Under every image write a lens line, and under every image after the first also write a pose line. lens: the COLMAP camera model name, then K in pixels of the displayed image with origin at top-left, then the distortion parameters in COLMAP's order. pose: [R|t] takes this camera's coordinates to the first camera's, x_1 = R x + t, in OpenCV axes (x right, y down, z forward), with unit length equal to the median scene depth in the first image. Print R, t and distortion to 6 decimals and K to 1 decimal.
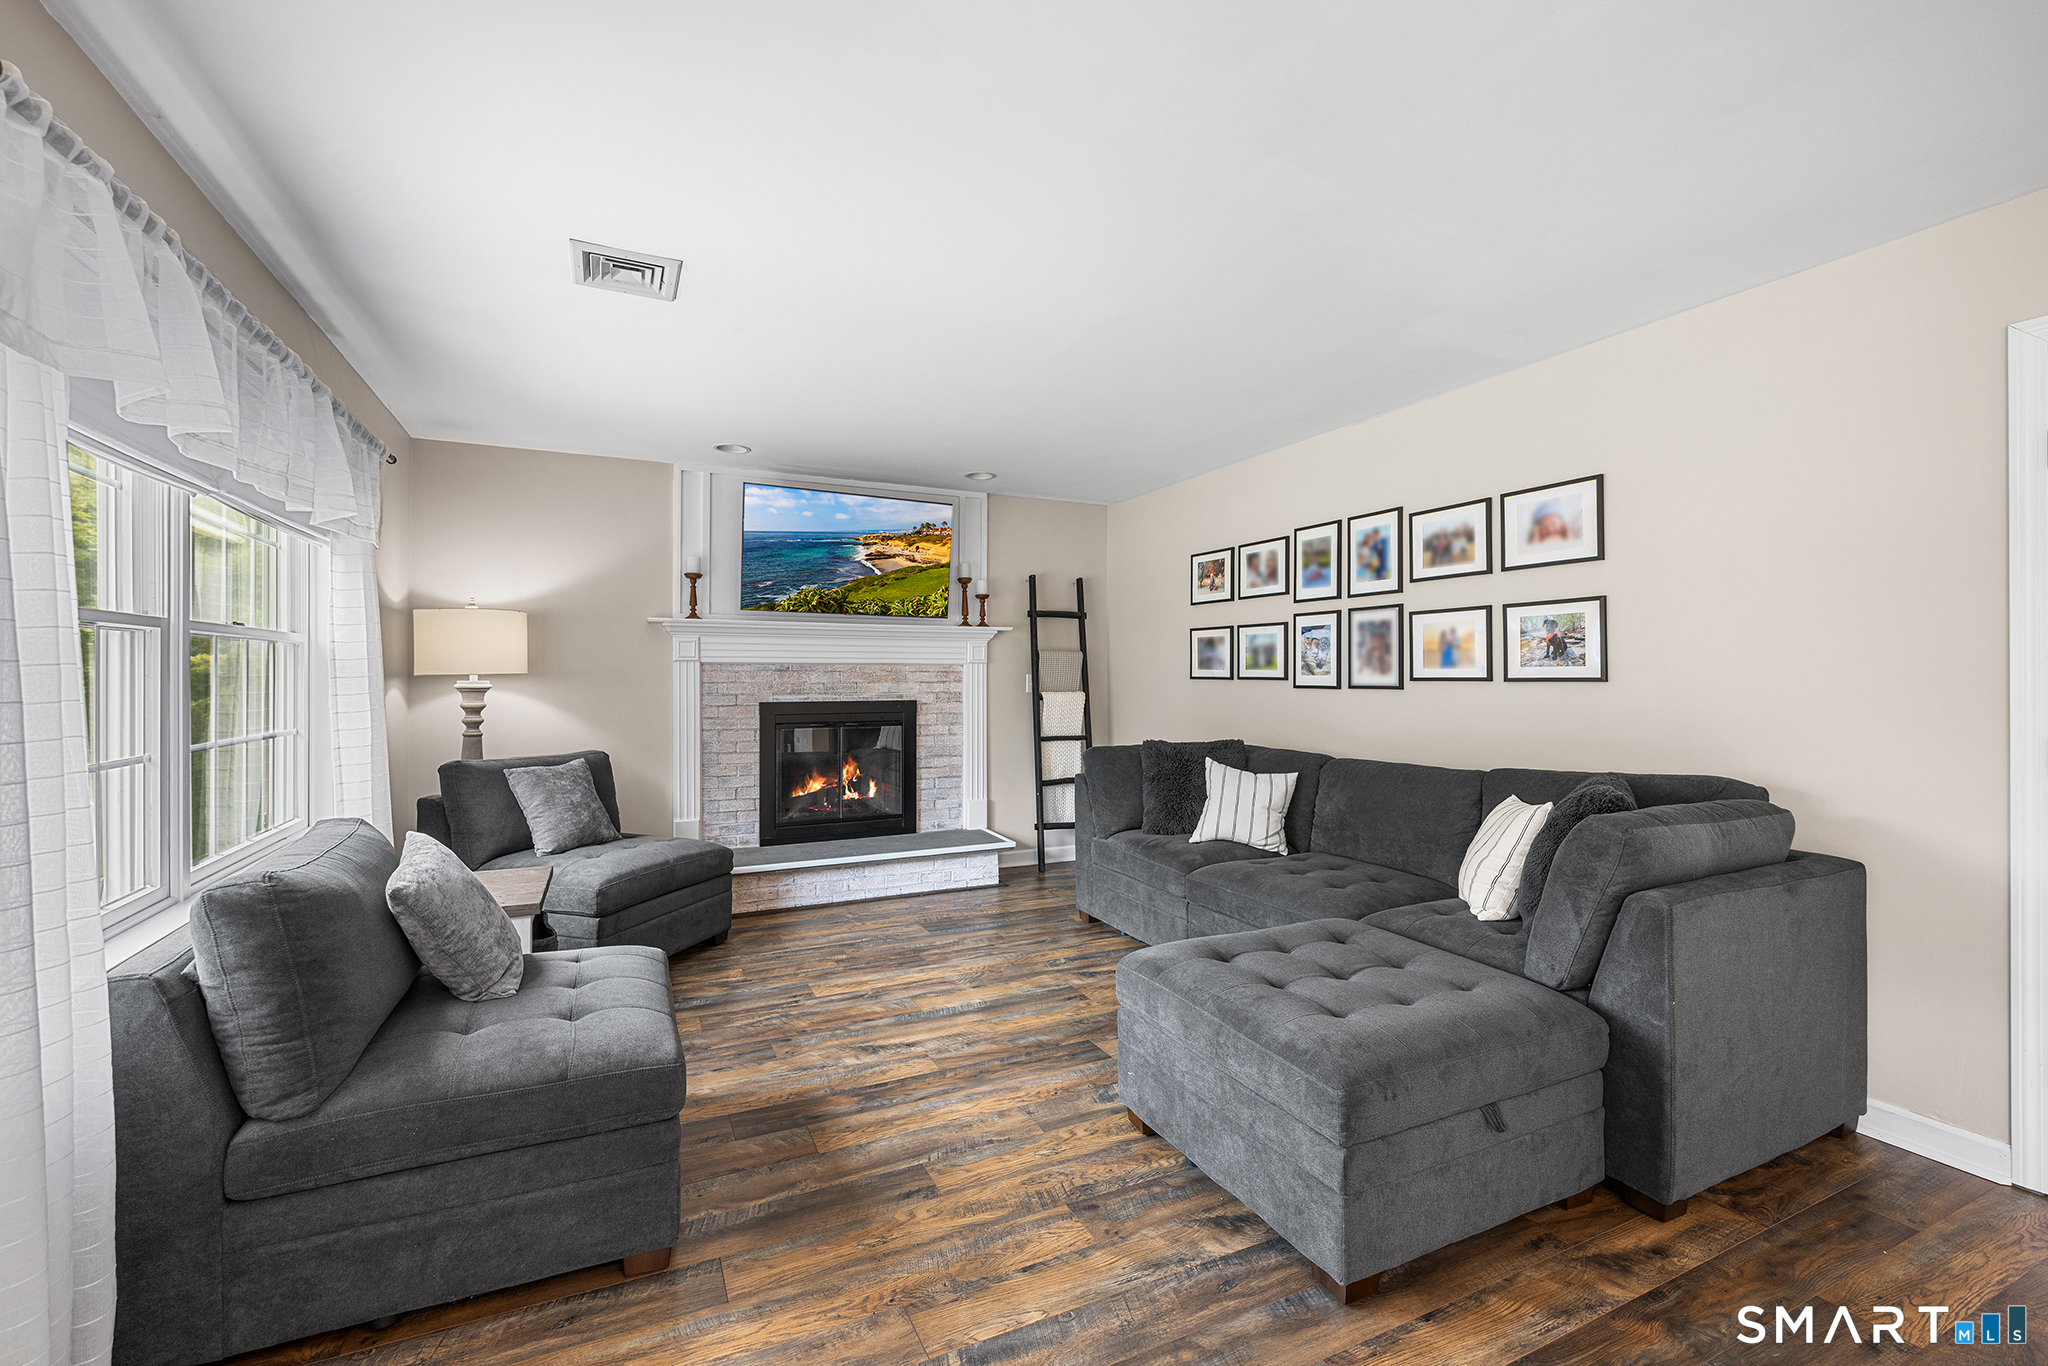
lens RADIAL K [[878.6, 0, 1024.0], [0, 878.6, 683.0], [0, 0, 1]] dist [-0.000029, -0.000019]
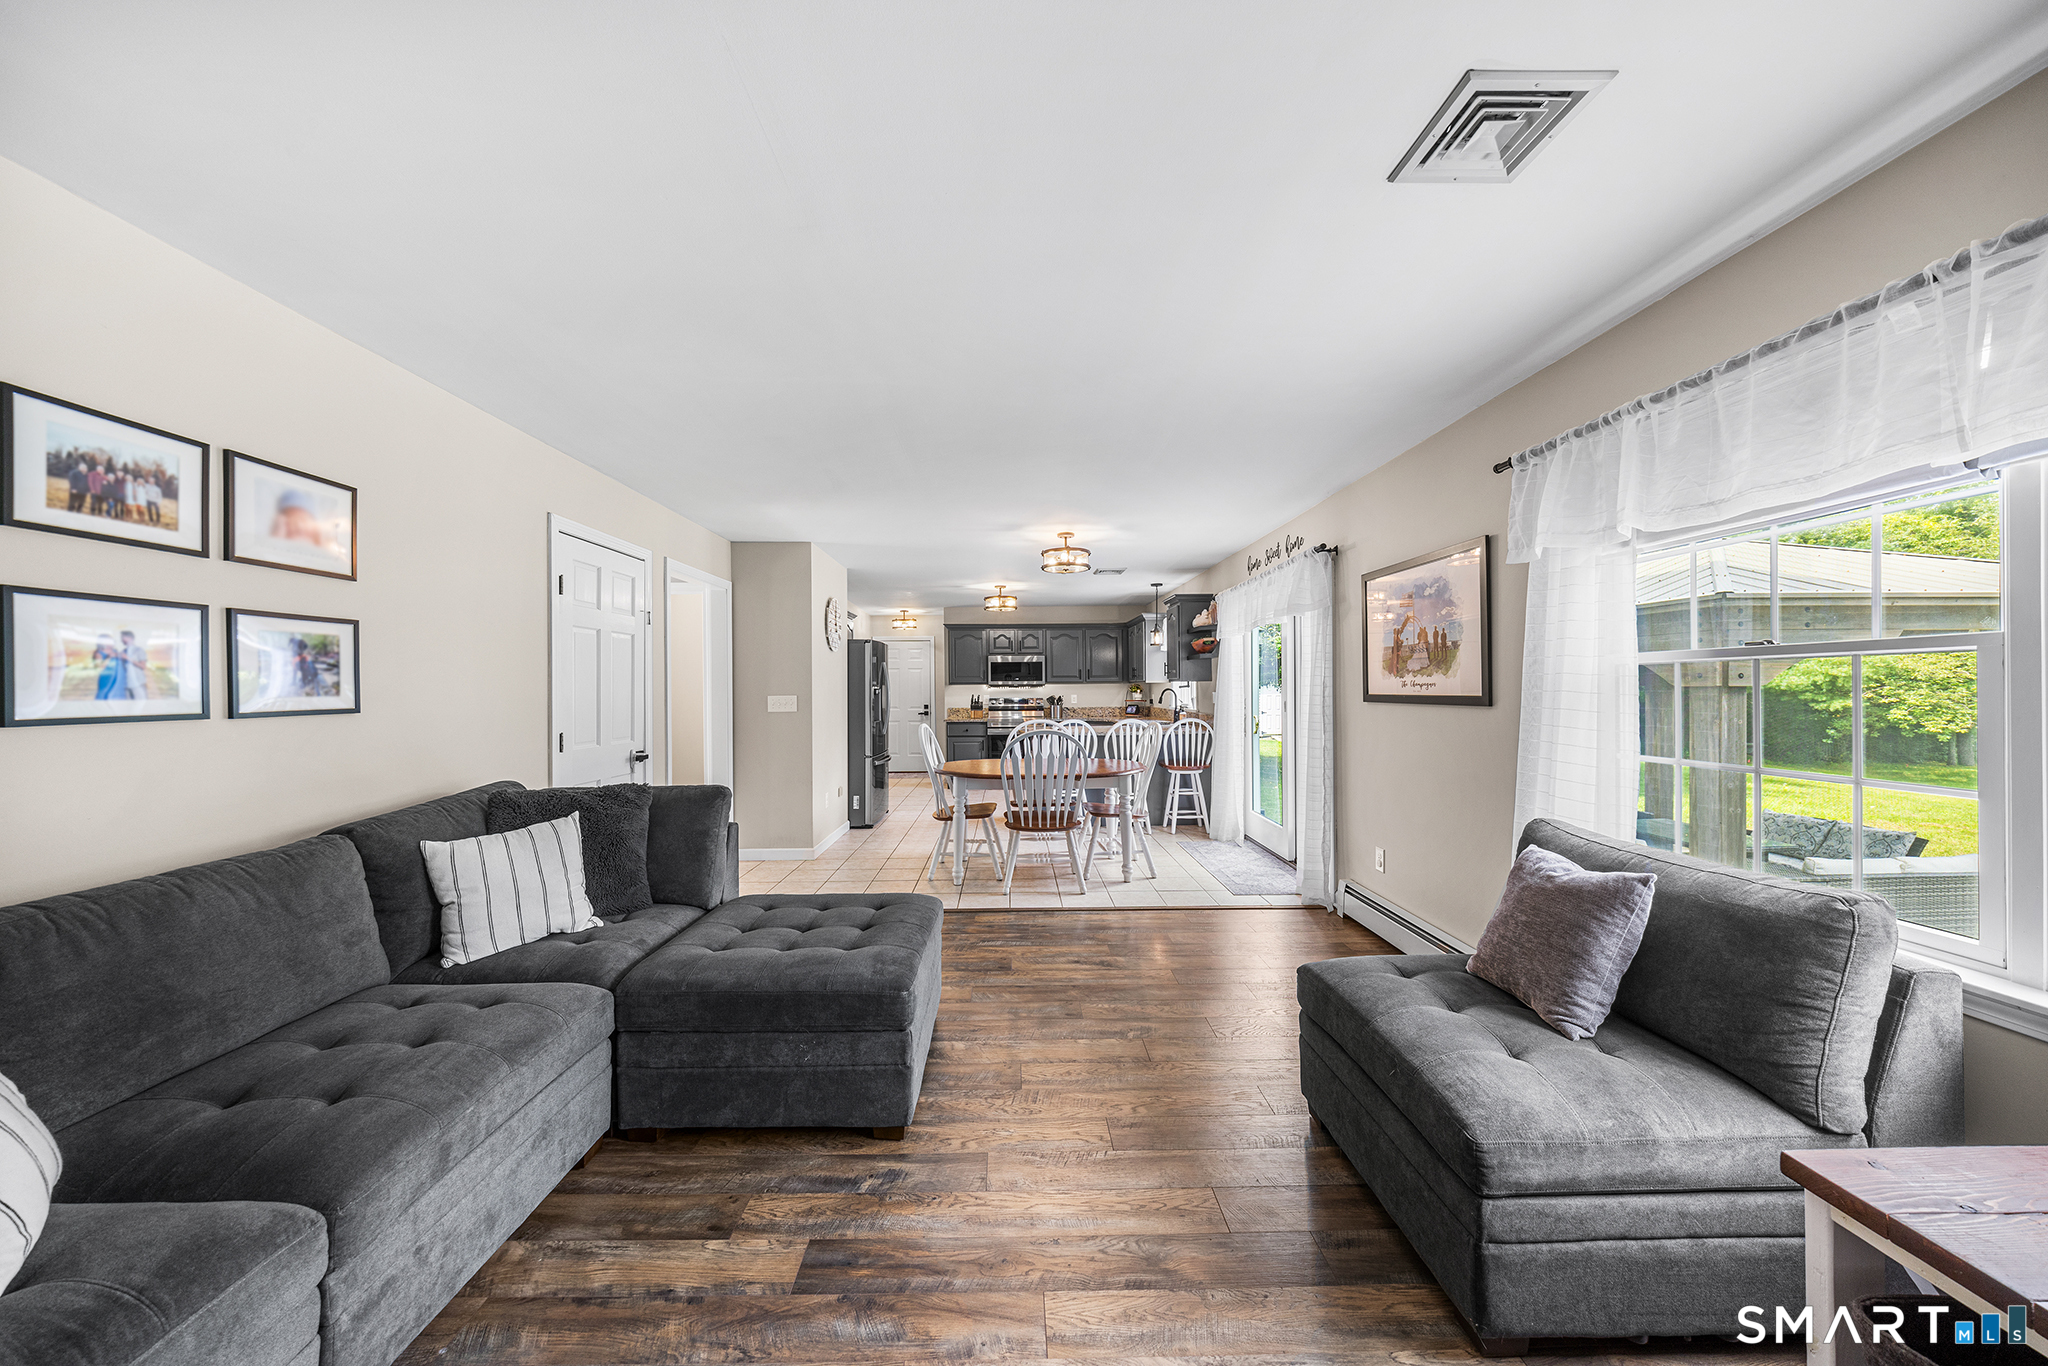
lens RADIAL K [[705.8, 0, 1016.9], [0, 705.8, 691.2], [0, 0, 1]] dist [0.001047, -0.003836]
pose [[-0.908184, 0.007384, 0.418505, -0.284035], [0.012951, 0.999861, 0.010463, -0.023737], [-0.418370, 0.014923, -0.908154, 1.384287]]
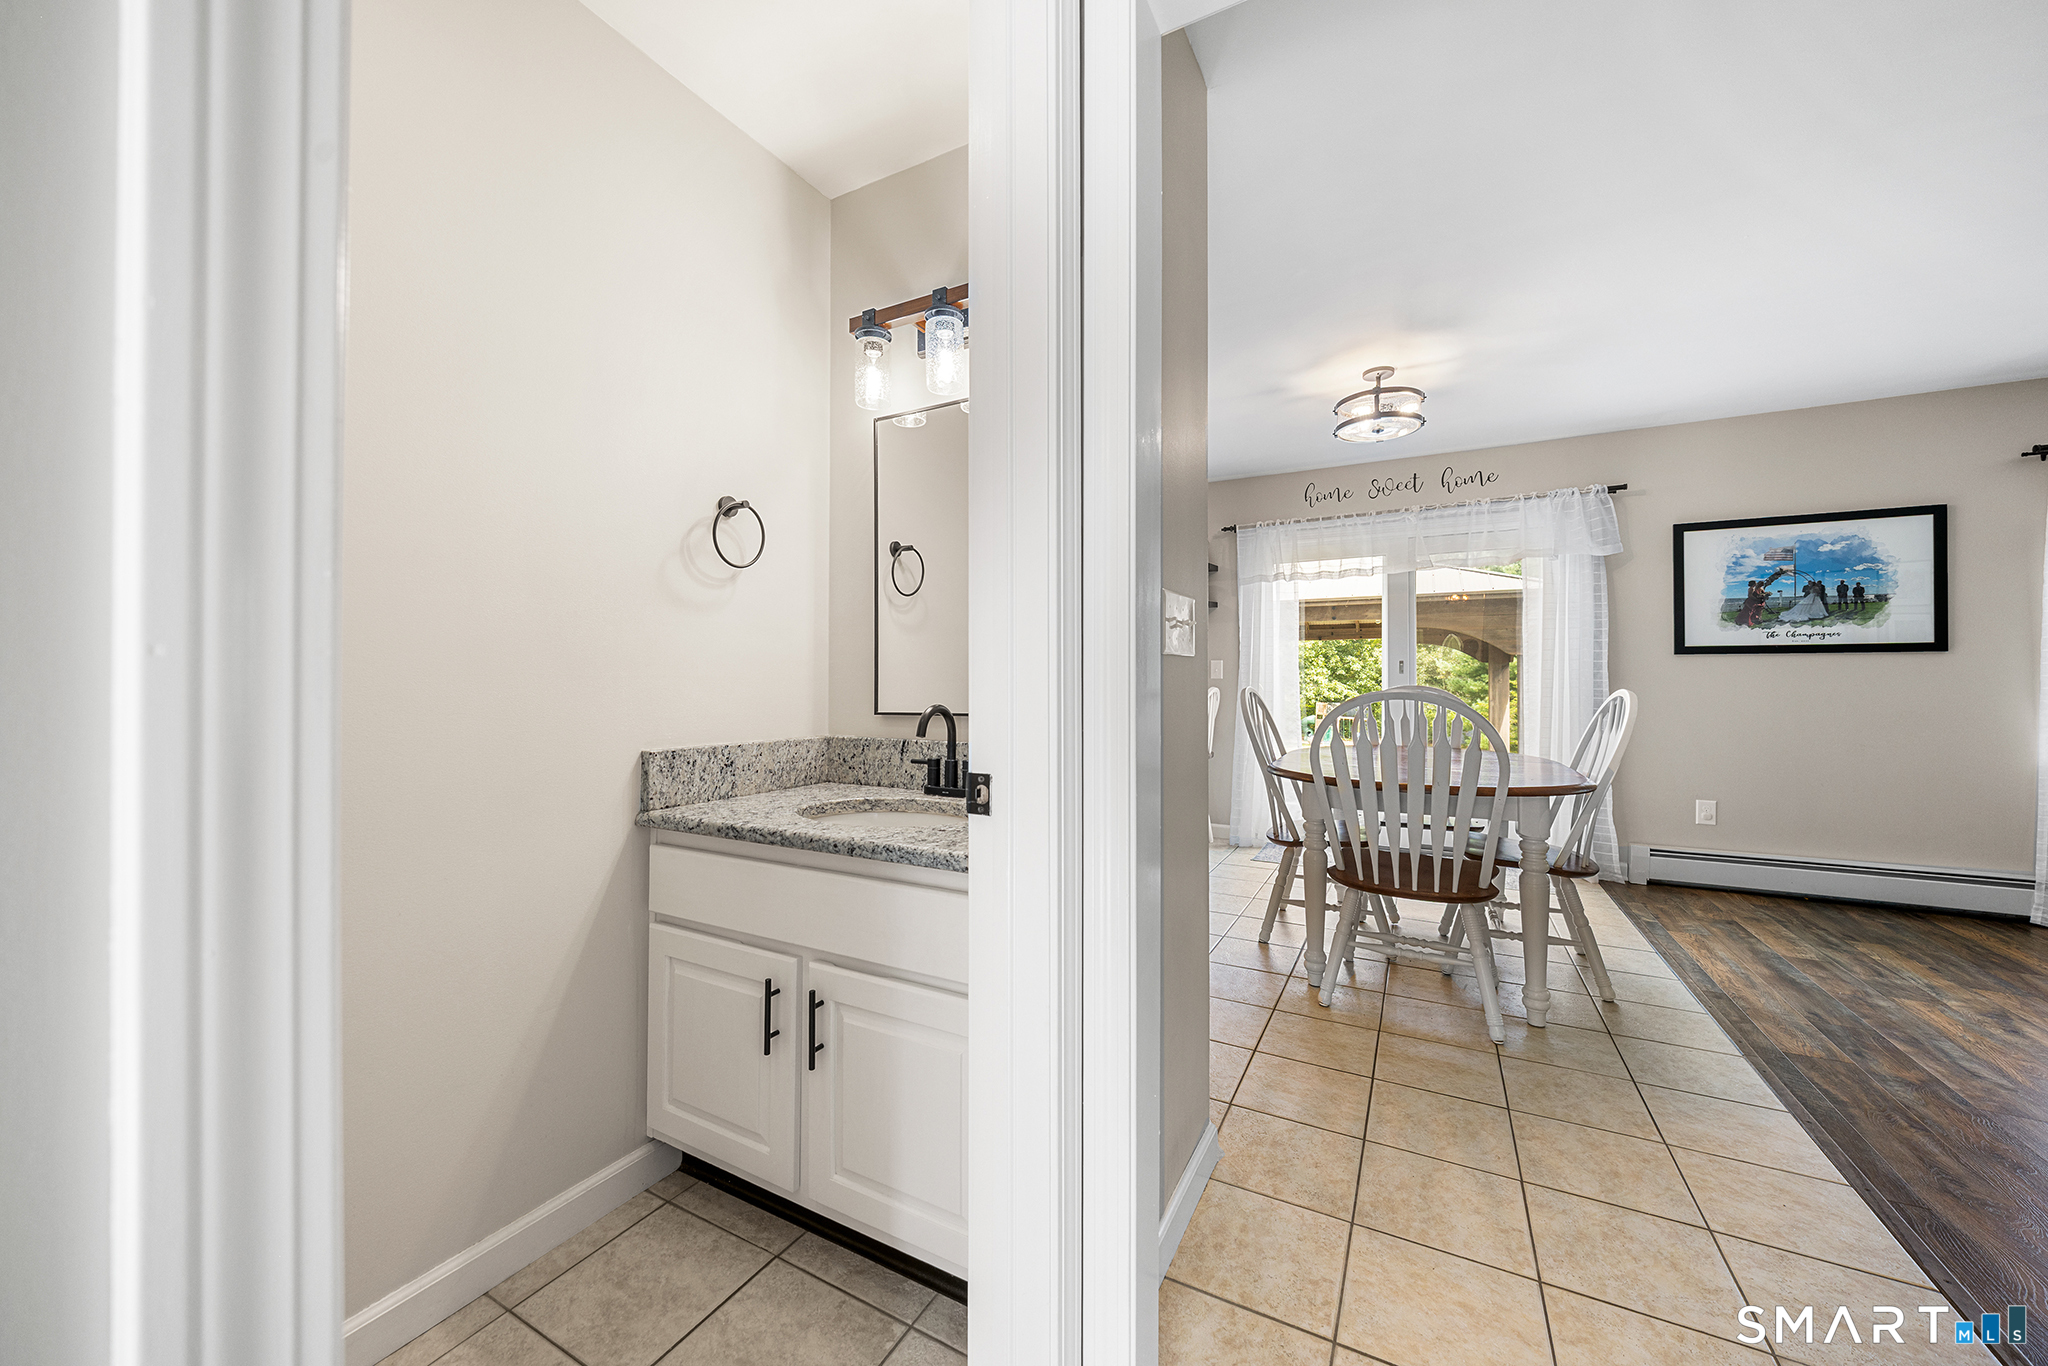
lens RADIAL K [[747.9, 0, 1018.6], [0, 747.9, 676.8], [0, 0, 1]] dist [-0.002644, -0.000251]
pose [[-0.805566, 0.001162, -0.592504, 1.358697], [-0.002795, 0.999980, 0.005761, 0.050449], [0.592499, 0.006297, -0.805547, 0.352314]]
